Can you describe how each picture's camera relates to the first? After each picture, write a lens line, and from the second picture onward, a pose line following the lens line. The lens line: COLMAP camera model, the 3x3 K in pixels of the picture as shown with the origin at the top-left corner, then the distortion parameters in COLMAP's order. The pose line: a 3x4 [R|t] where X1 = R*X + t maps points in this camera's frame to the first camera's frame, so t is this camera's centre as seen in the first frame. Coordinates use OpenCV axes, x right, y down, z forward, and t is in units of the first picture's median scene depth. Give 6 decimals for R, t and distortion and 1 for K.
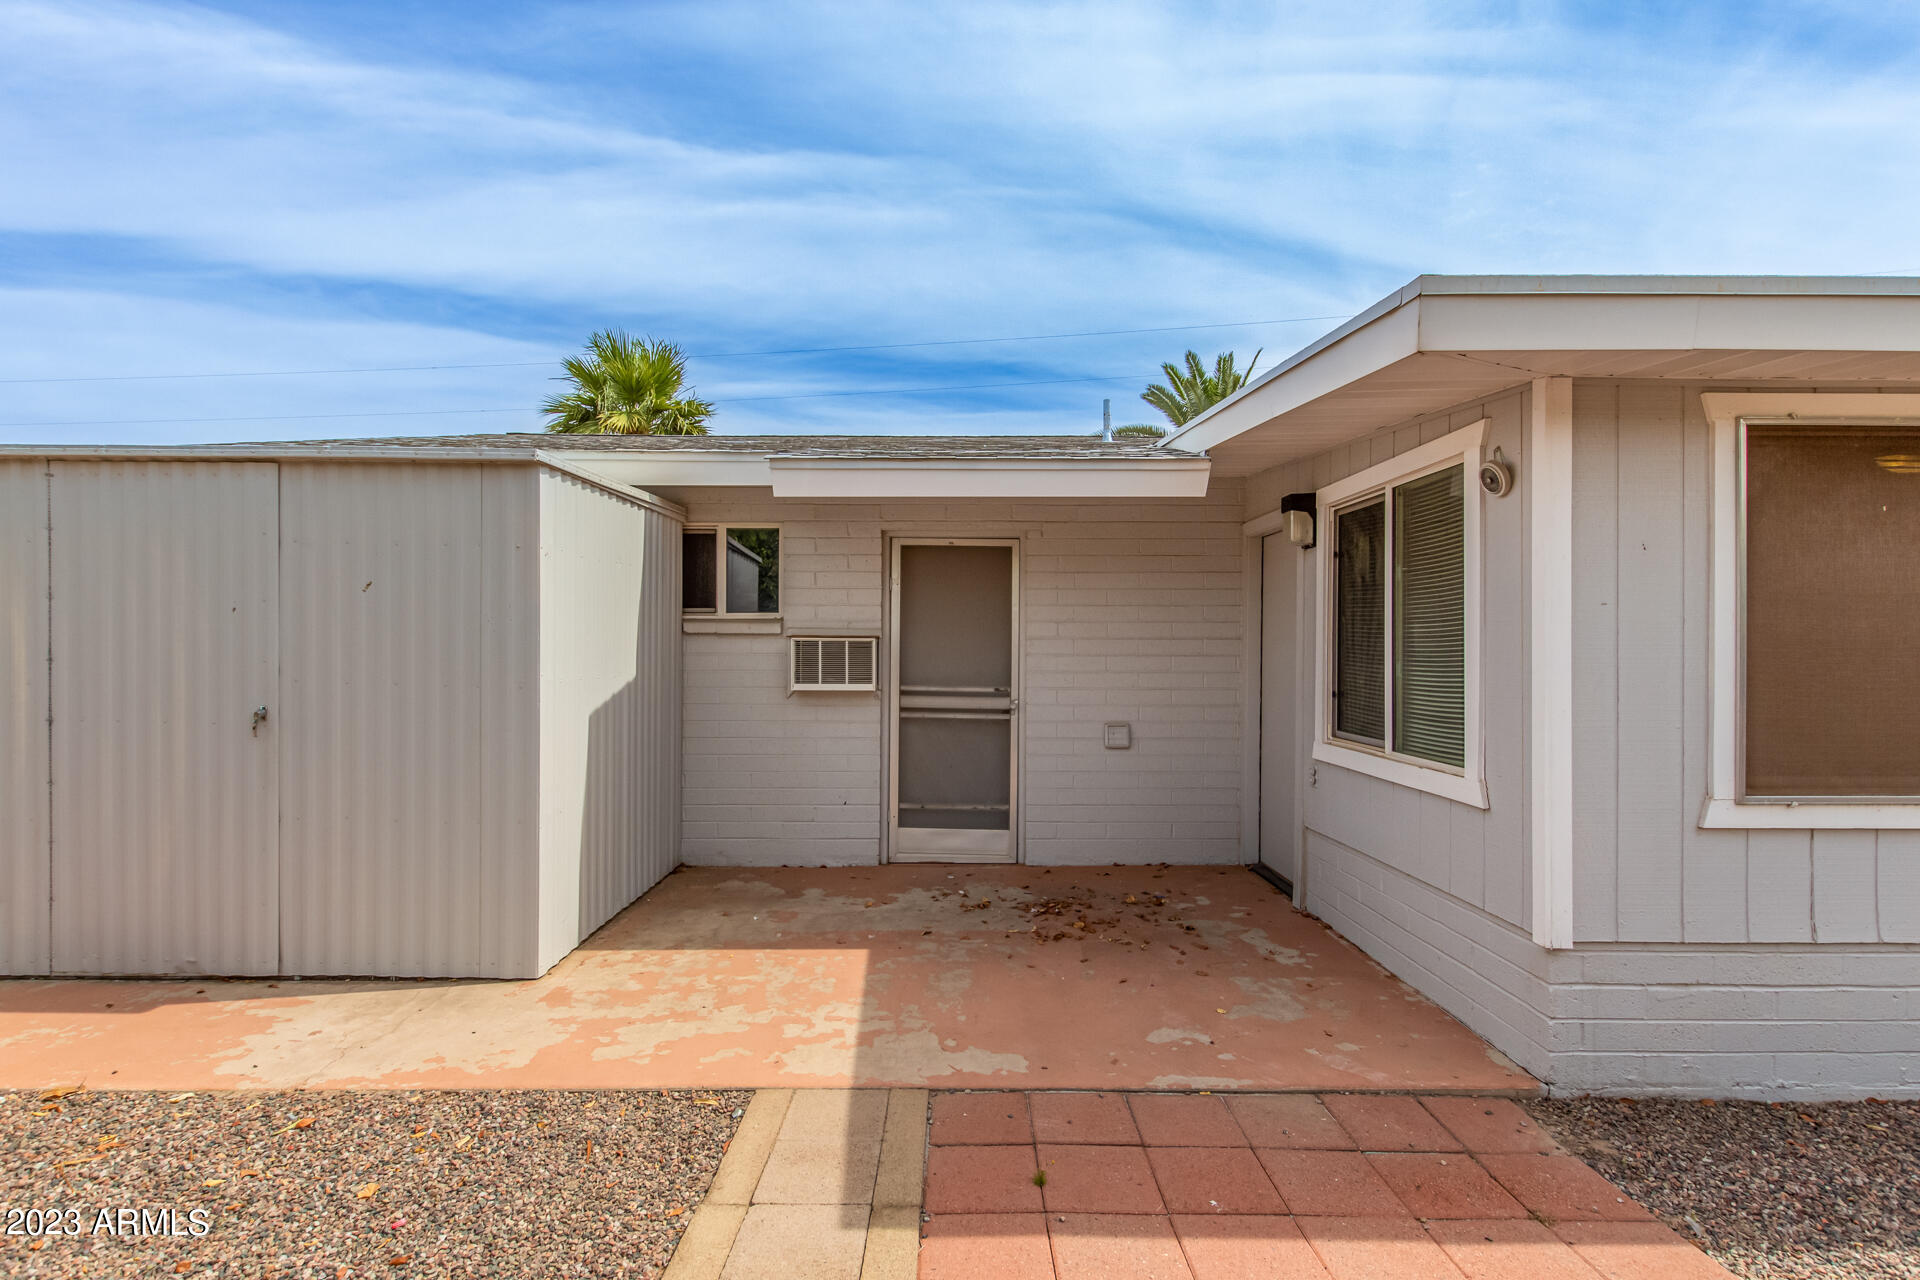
lens RADIAL K [[870.1, 0, 967.5], [0, 870.1, 672.1], [0, 0, 1]] dist [0.002984, -0.000574]
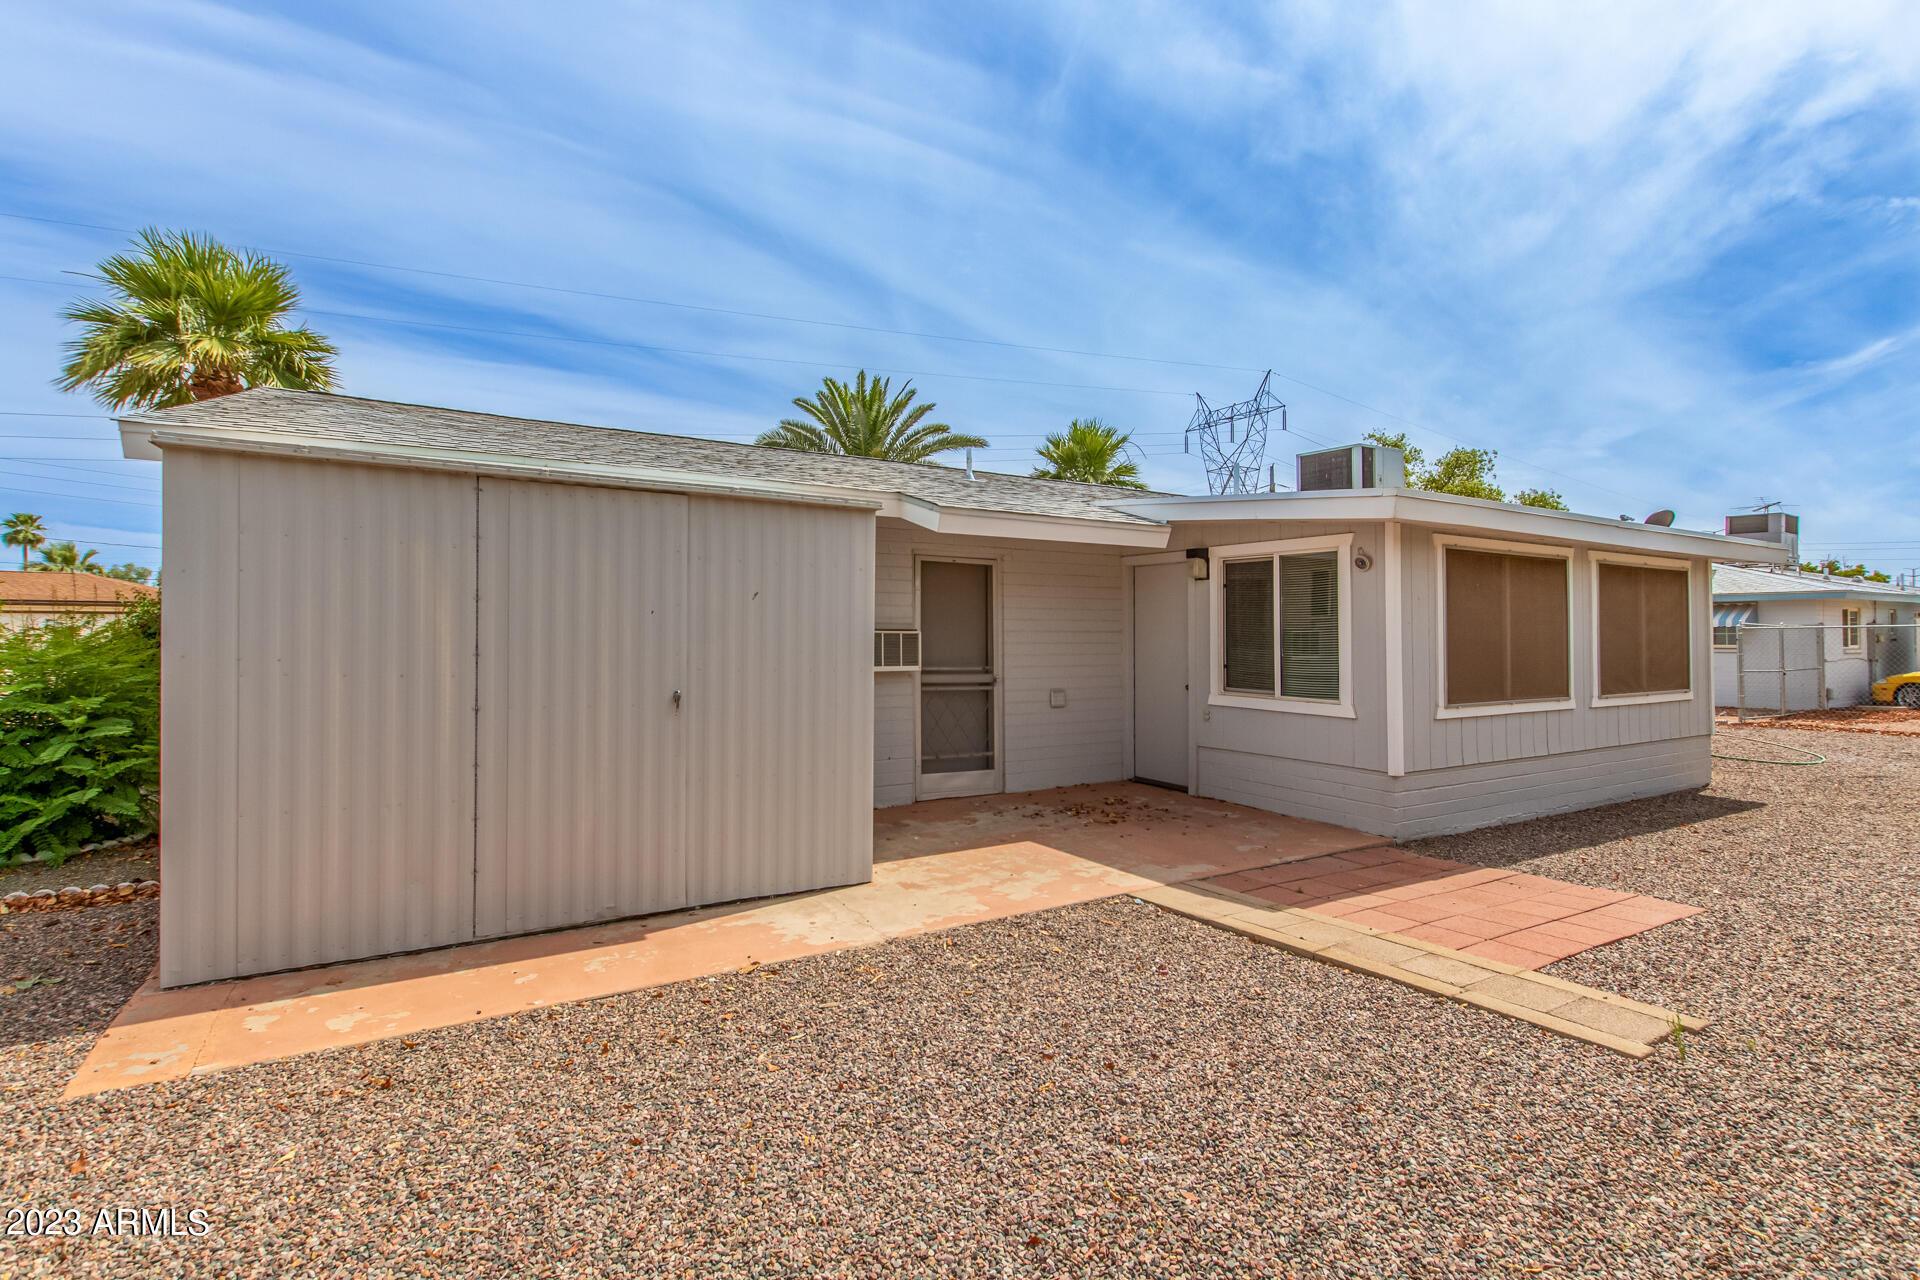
lens RADIAL K [[880.8, 0, 960.0], [0, 880.8, 640.0], [0, 0, 1]] dist [0.006547, 0.000267]
pose [[0.858971, -0.002296, 0.512020, -1.017102], [0.010396, 0.999862, -0.012958, -0.010695], [-0.511919, 0.016453, 0.858876, -0.261336]]
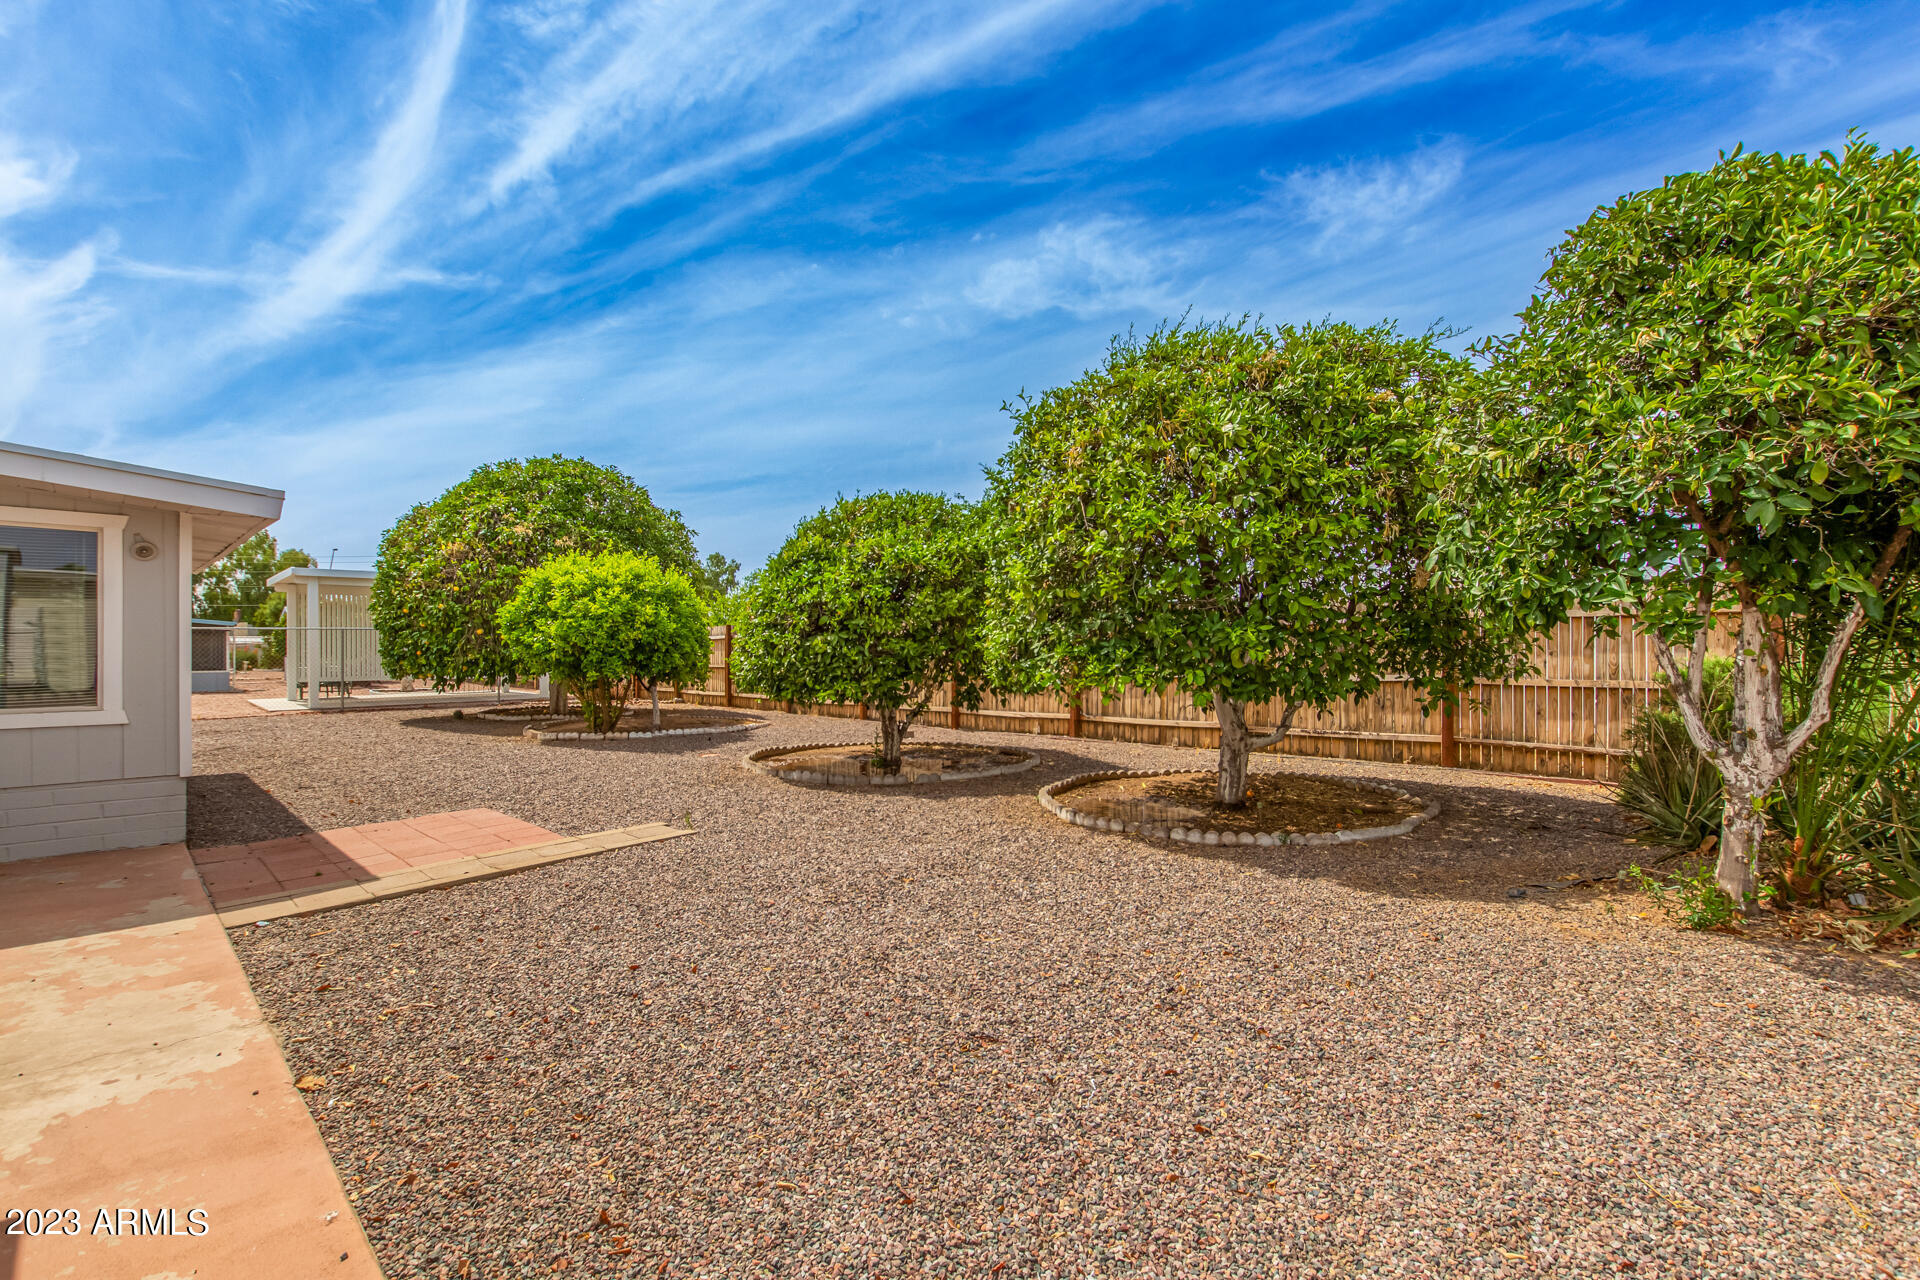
lens RADIAL K [[877.7, 0, 965.1], [0, 877.7, 651.3], [0, 0, 1]] dist [0.000990, -0.000412]
pose [[-0.696423, -0.012252, 0.717527, -1.584019], [0.002735, 0.999802, 0.019726, -0.023772], [-0.717626, 0.015700, -0.696251, 0.799578]]
